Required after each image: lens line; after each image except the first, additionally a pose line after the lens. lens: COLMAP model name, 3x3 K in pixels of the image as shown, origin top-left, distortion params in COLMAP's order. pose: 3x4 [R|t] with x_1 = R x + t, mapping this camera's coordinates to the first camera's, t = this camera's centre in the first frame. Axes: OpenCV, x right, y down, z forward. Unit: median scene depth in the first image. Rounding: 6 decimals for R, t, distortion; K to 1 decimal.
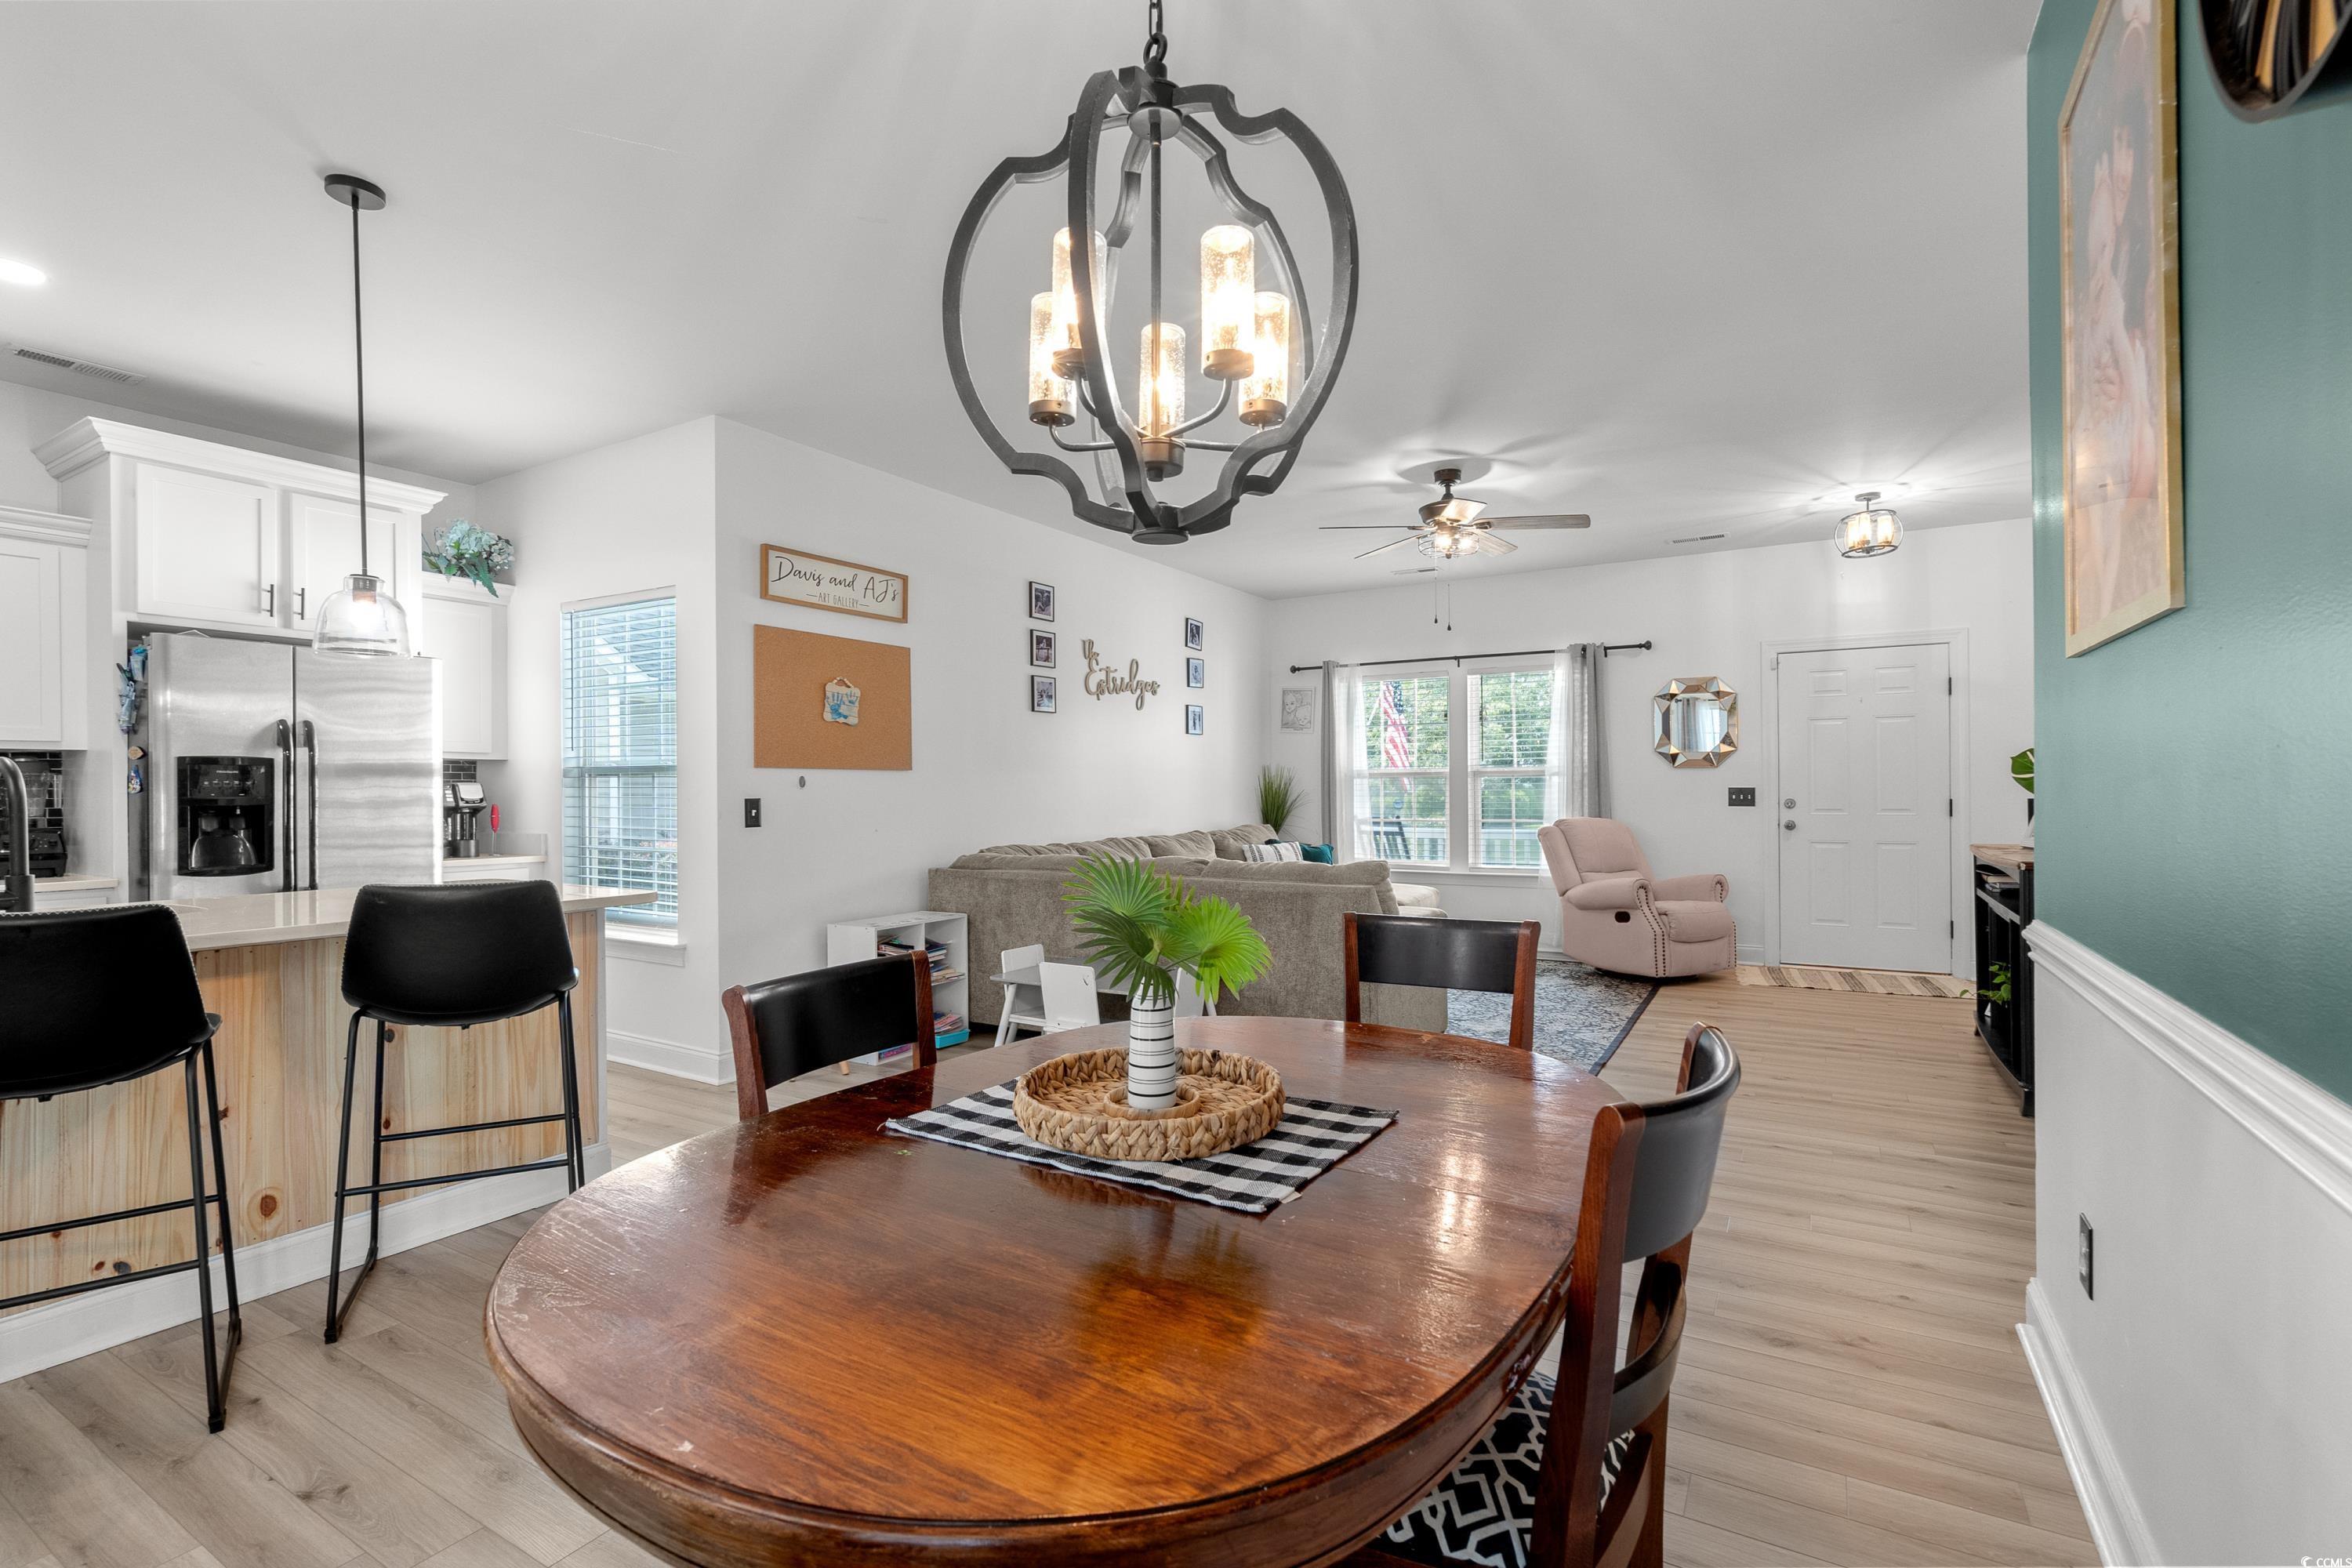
lens RADIAL K [[1077.7, 0, 1171.6], [0, 1077.7, 786.2], [0, 0, 1]] dist [-0.005383, 0.003134]
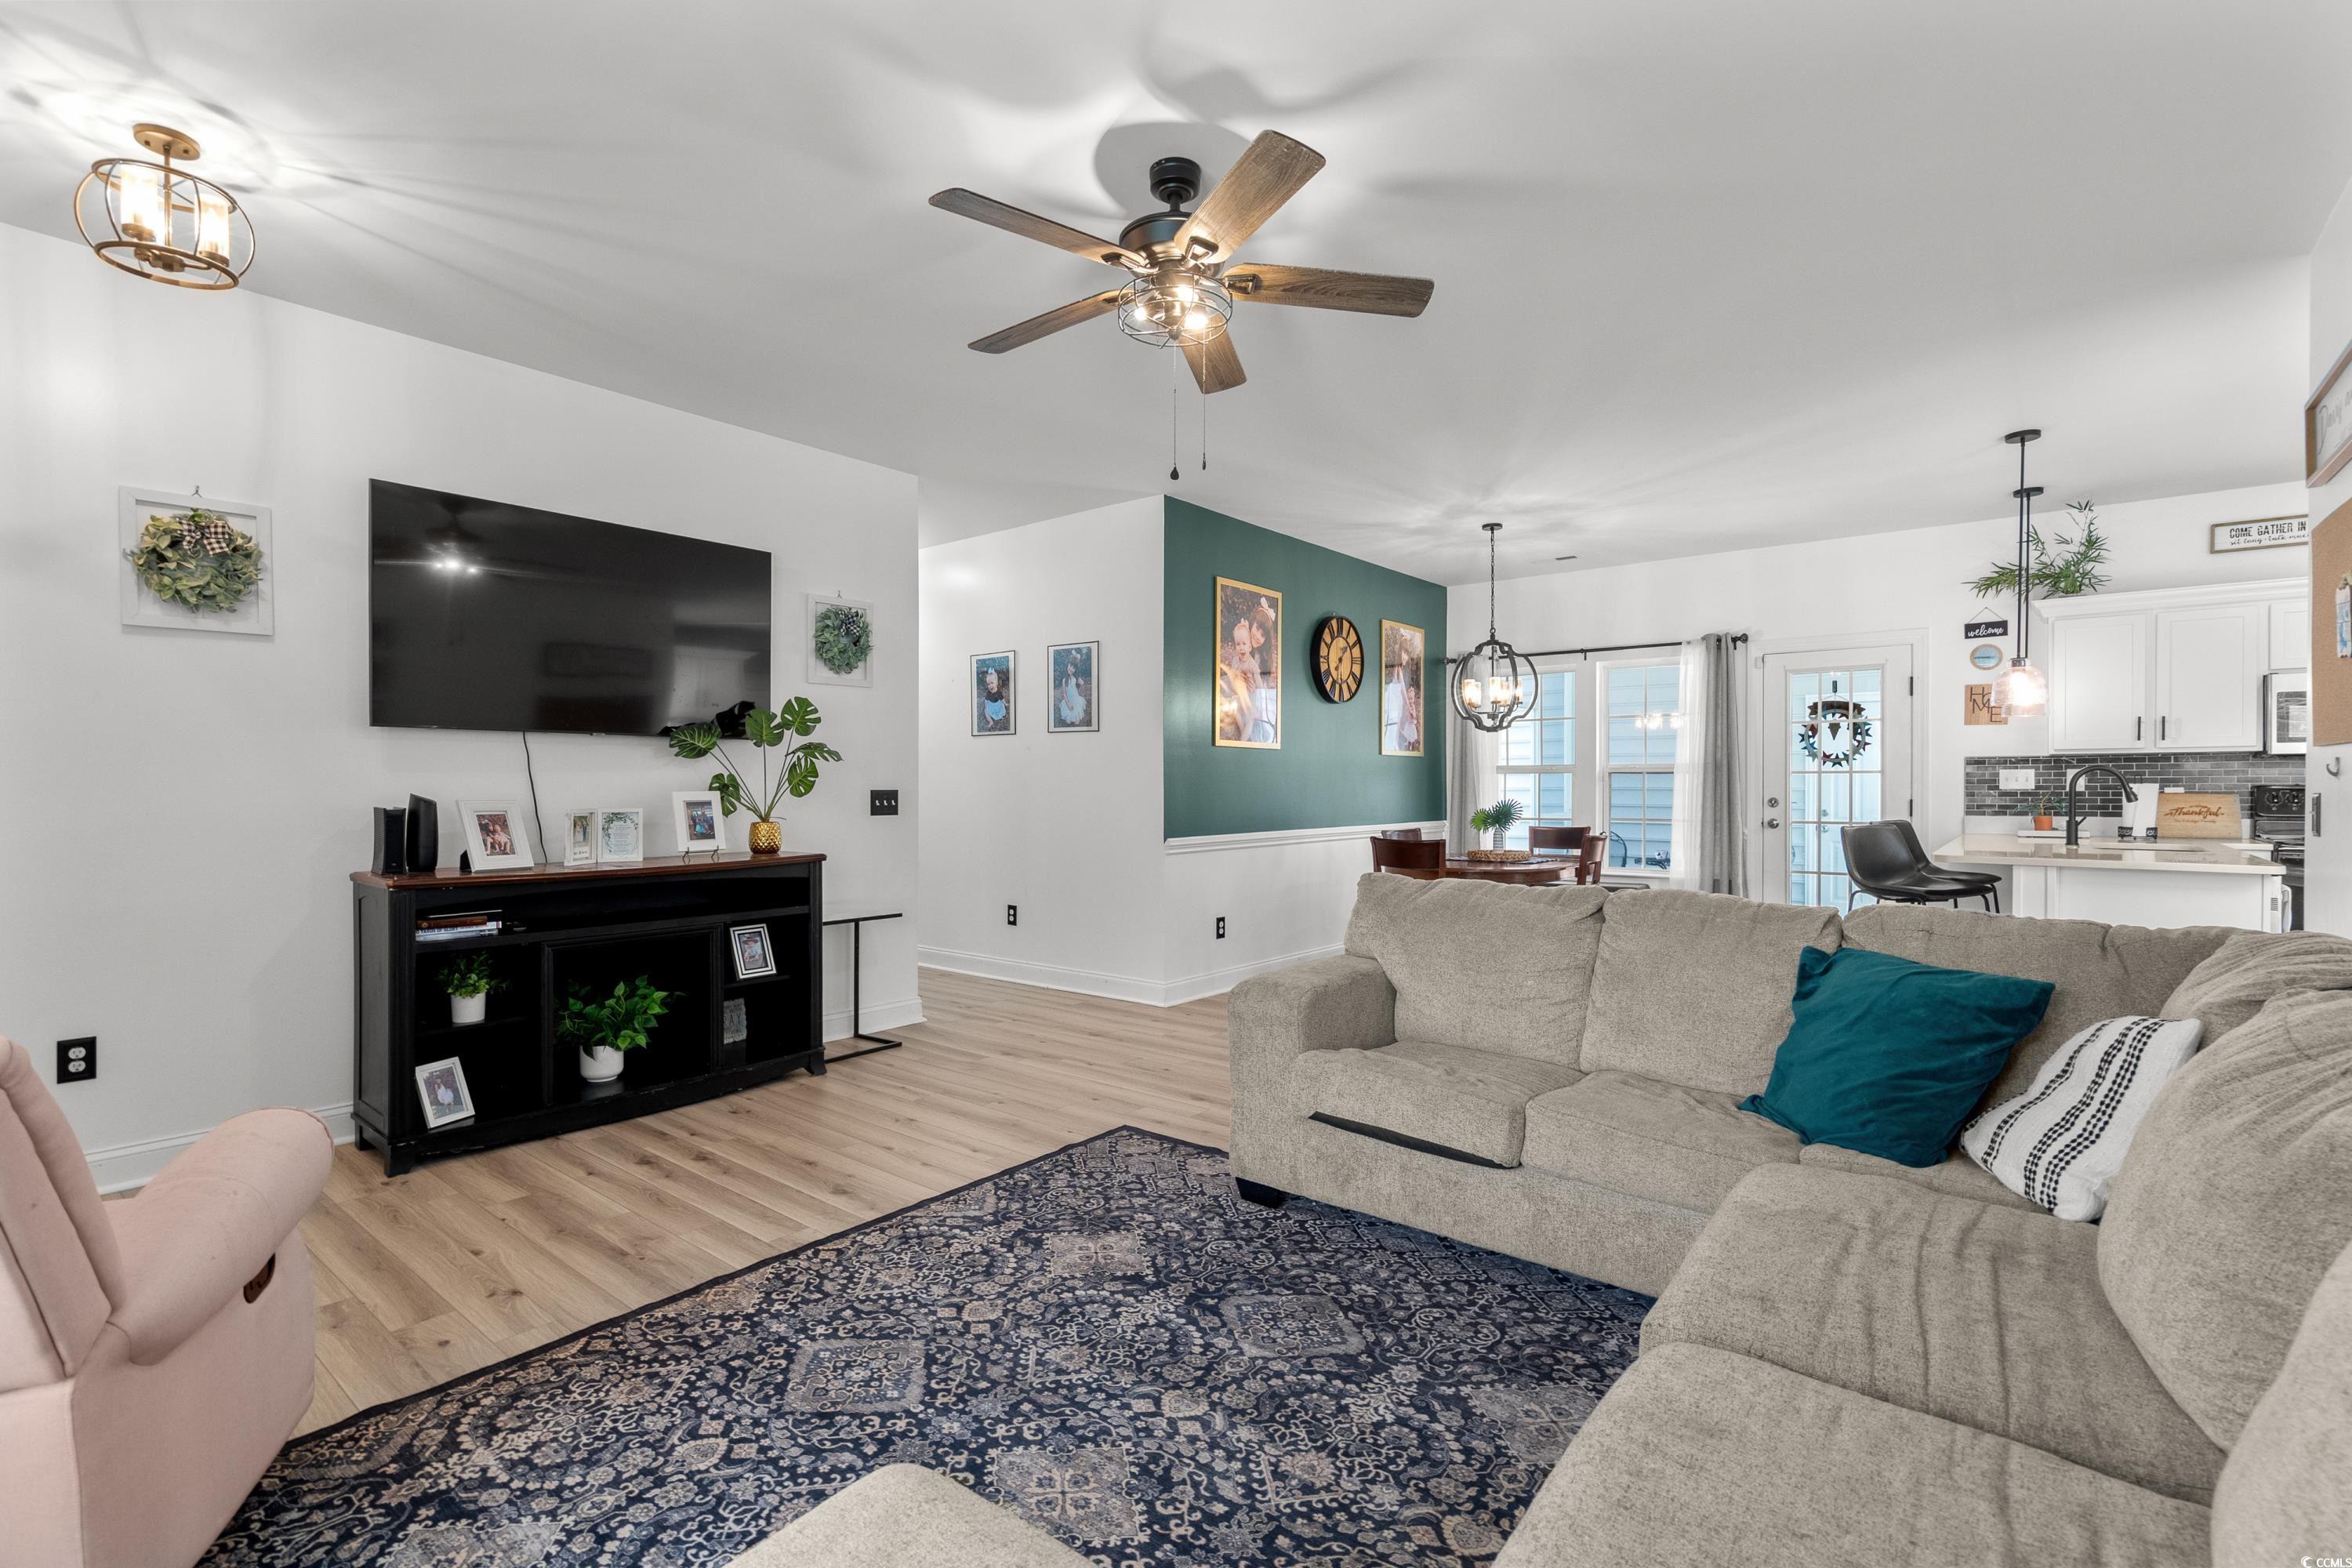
lens RADIAL K [[1077.7, 0, 1164.6], [0, 1077.7, 789.8], [0, 0, 1]] dist [-0.005383, 0.003134]
pose [[-0.989566, 0.006908, 0.143915, 0.147715], [0.007047, 0.999975, 0.000461, 0.002707], [-0.143908, 0.001470, -0.989590, 1.179235]]
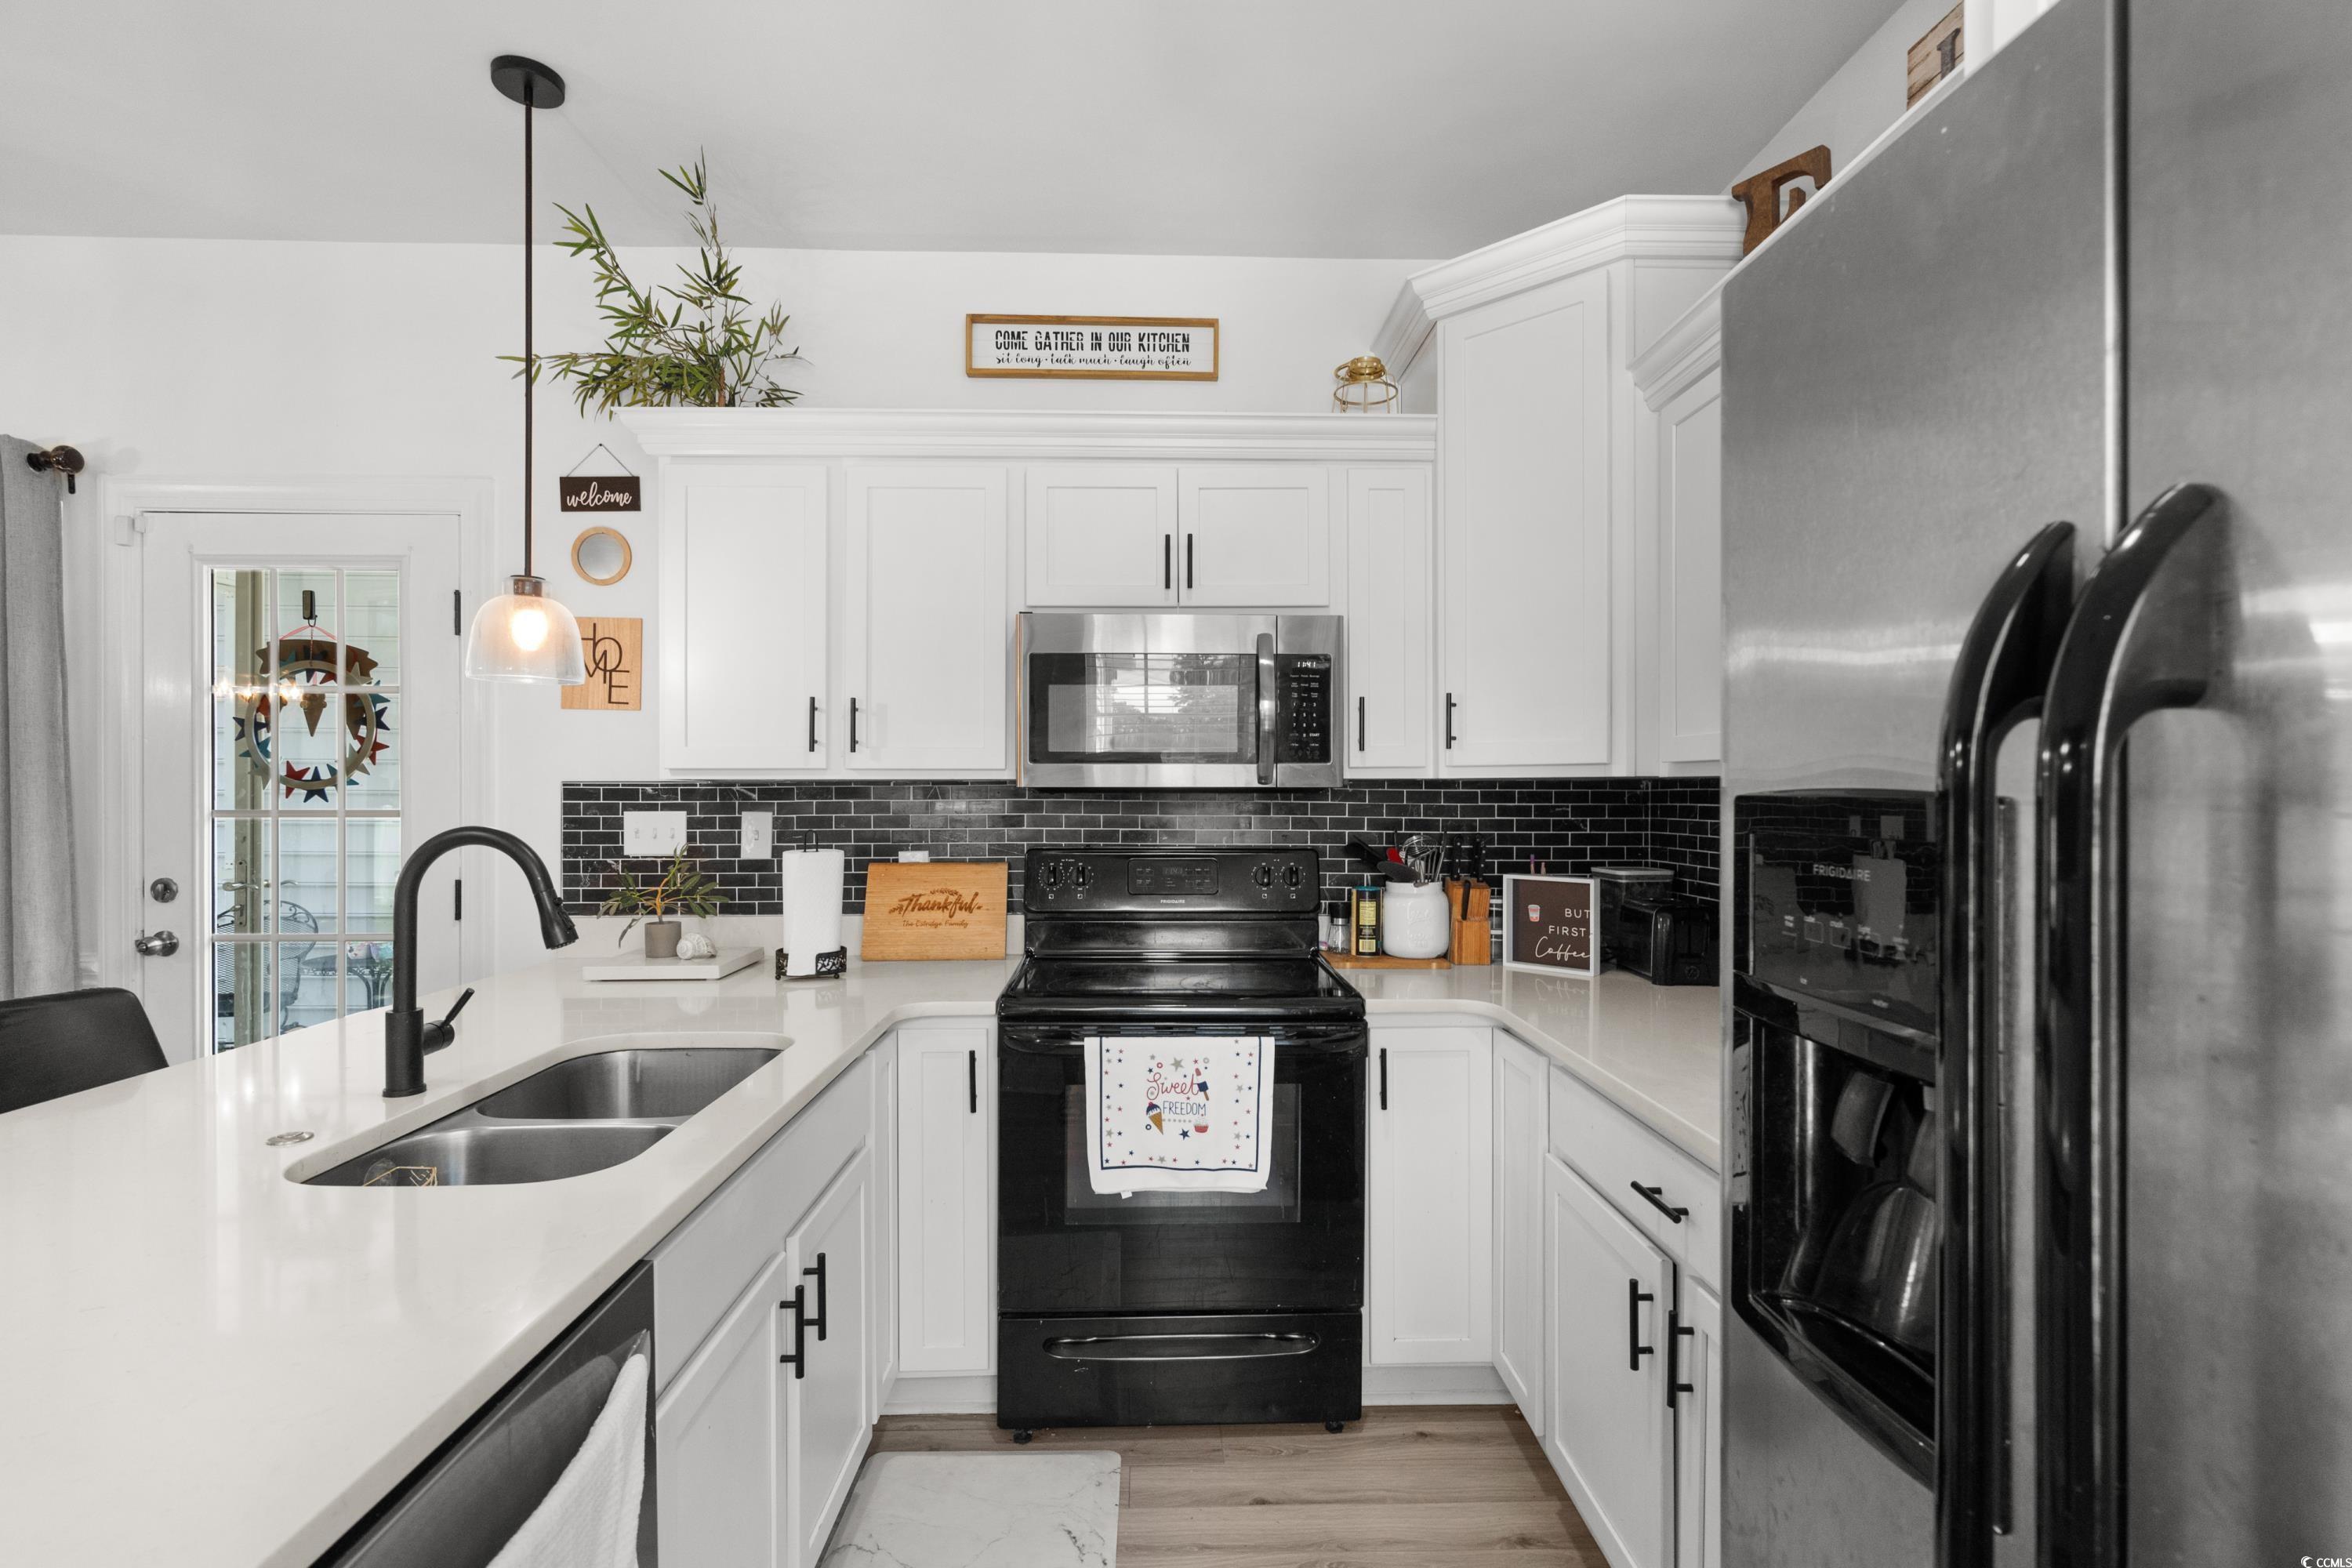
lens RADIAL K [[1077.7, 0, 1180.3], [0, 1077.7, 795.0], [0, 0, 1]] dist [-0.005383, 0.003134]
pose [[-0.844340, 0.008429, -0.535741, -0.386874], [0.006911, 0.999964, 0.004841, -0.015736], [0.535763, 0.000385, -0.844368, 0.623997]]
